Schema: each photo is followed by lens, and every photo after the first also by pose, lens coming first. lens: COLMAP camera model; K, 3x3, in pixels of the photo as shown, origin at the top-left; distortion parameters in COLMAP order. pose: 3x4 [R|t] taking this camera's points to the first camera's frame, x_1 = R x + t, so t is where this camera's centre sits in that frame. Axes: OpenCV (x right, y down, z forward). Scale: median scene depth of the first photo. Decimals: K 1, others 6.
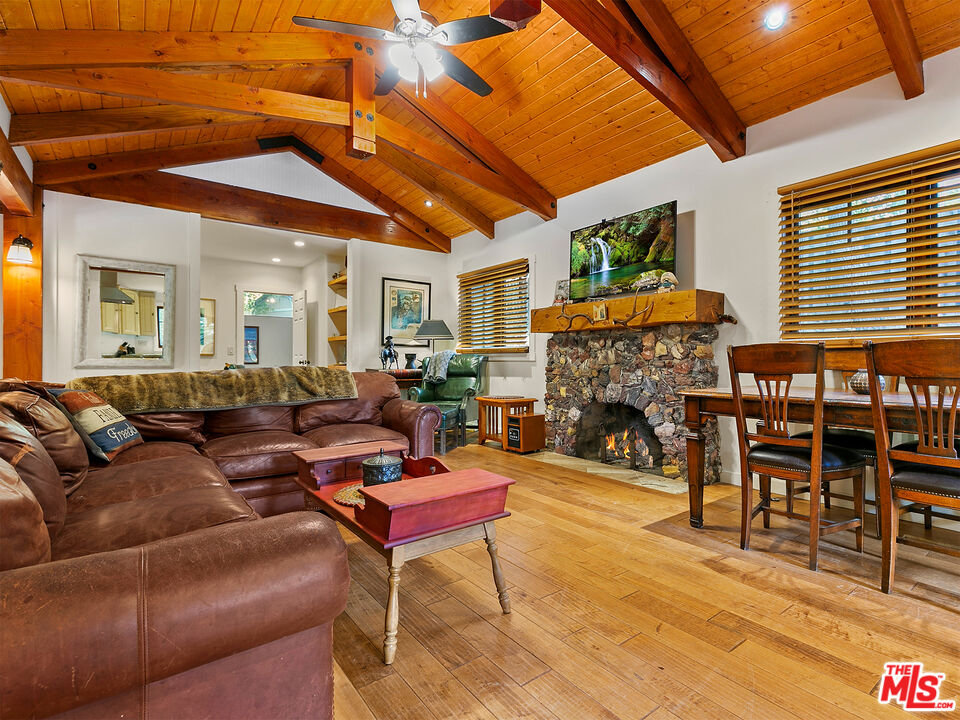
lens RADIAL K [[485.2, 0, 523.5], [0, 485.2, 360.6], [0, 0, 1]] dist [0.000353, -0.000448]
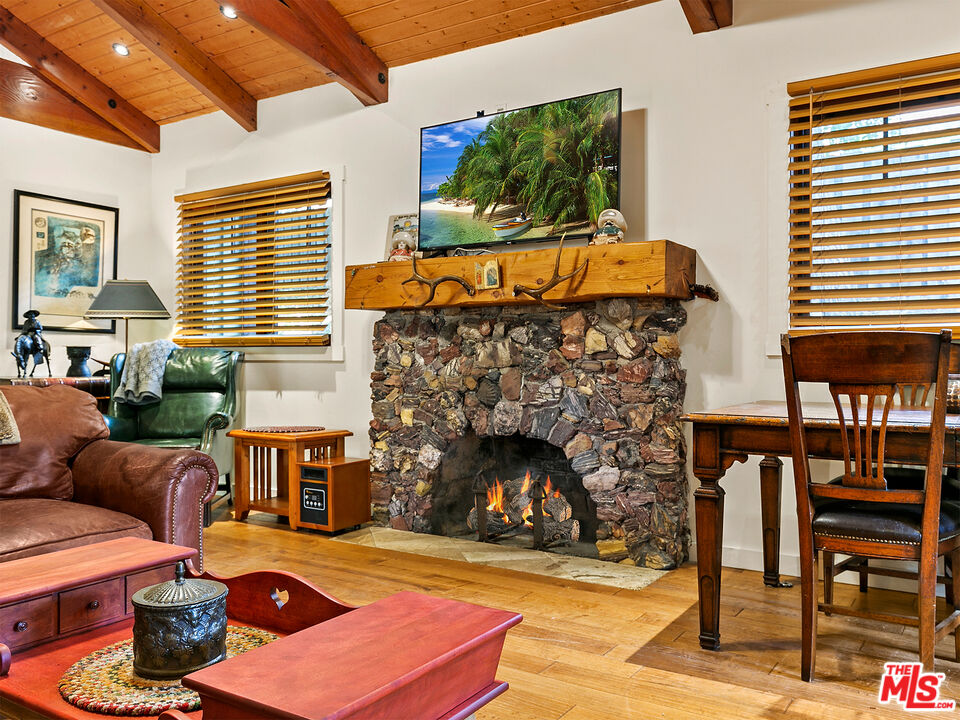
lens RADIAL K [[802.5, 0, 501.0], [0, 802.5, 363.1], [0, 0, 1]] dist [-0.002442, -0.006336]
pose [[0.947490, -0.000092, 0.319785, -0.124096], [-0.000902, 0.999995, 0.002959, -0.000021], [-0.319784, -0.003092, 0.947485, 0.116395]]
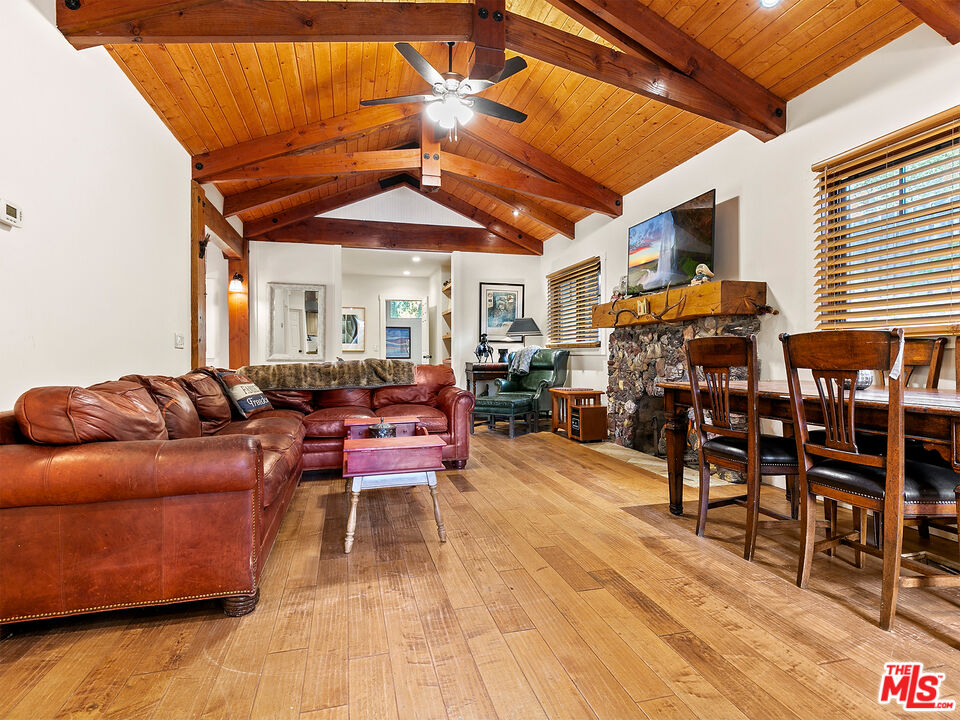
lens RADIAL K [[493.0, 0, 480.0], [0, 493.0, 360.0], [0, 0, 1]] dist [-0.003144, -0.000606]
pose [[0.912170, 0.000768, -0.409812, 0.270869], [0.002902, 0.999961, 0.008334, 0.002193], [0.409803, -0.008791, 0.912132, -0.087381]]
